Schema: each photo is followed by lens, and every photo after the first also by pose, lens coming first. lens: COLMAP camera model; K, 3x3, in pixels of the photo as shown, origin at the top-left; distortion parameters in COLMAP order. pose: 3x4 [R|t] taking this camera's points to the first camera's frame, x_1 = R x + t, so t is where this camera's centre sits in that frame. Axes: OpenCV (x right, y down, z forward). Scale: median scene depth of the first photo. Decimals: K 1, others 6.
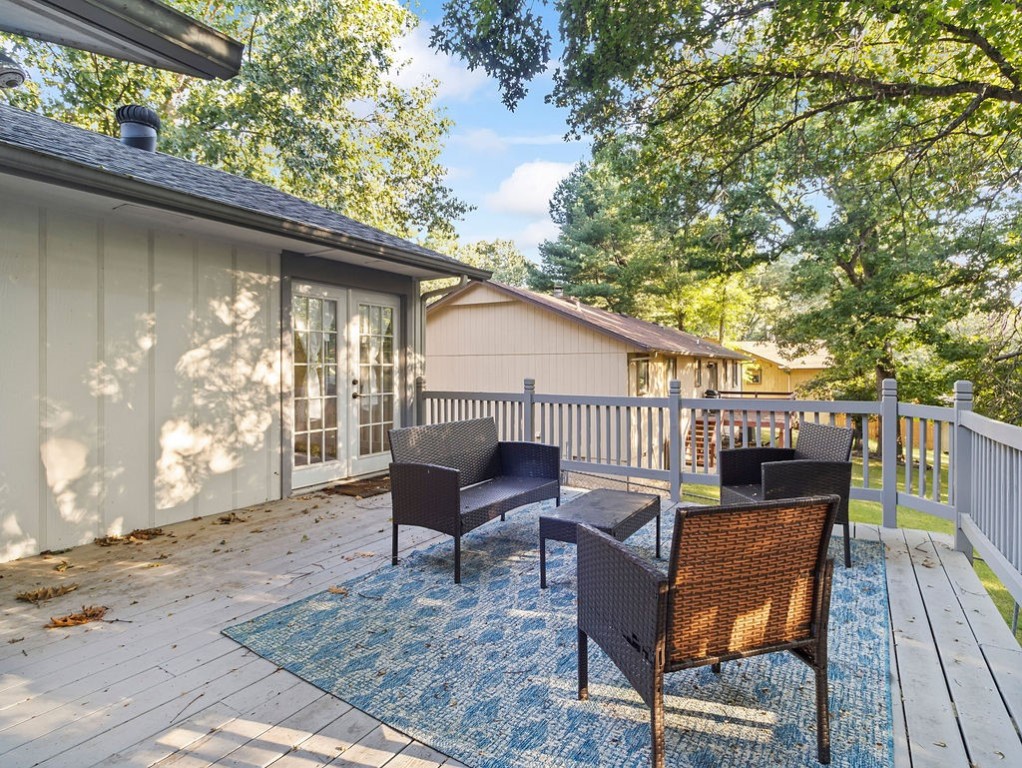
lens RADIAL K [[528.6, 0, 514.4], [0, 528.6, 375.3], [0, 0, 1]] dist [0.004666, 0.000383]
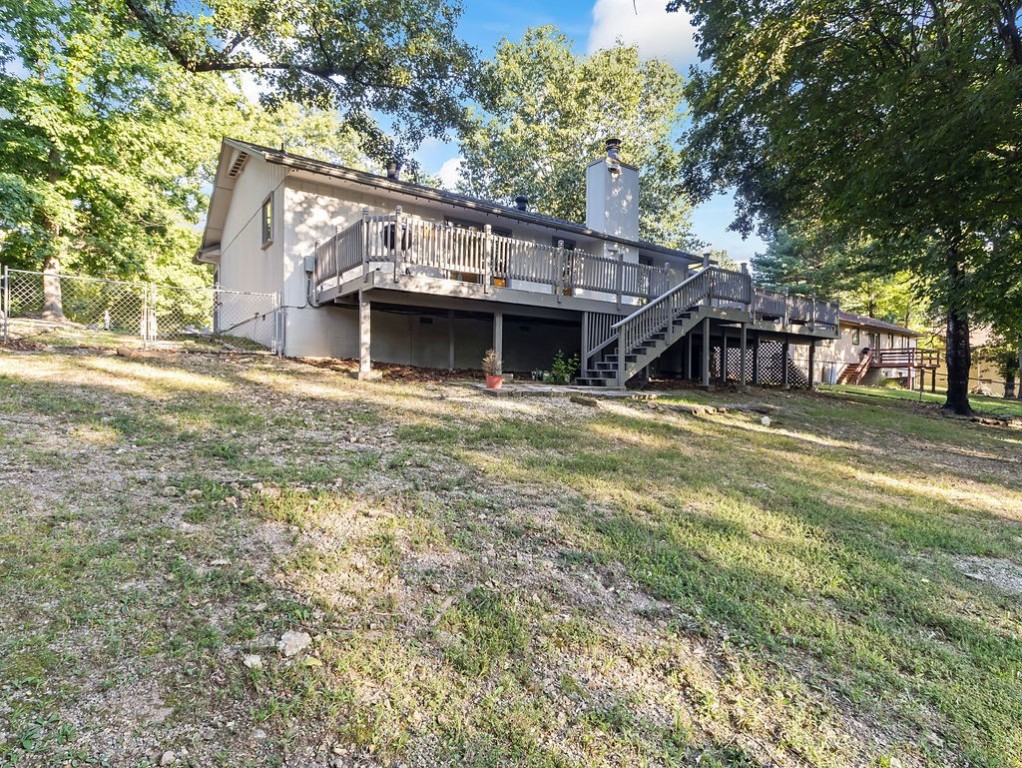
lens RADIAL K [[528.6, 0, 511.8], [0, 528.6, 384.6], [0, 0, 1]] dist [0.004666, 0.000383]
pose [[0.930788, 0.018628, -0.365085, -0.025229], [-0.019262, 0.999813, 0.001907, 0.100221], [0.365052, 0.005257, 0.930972, -0.558104]]
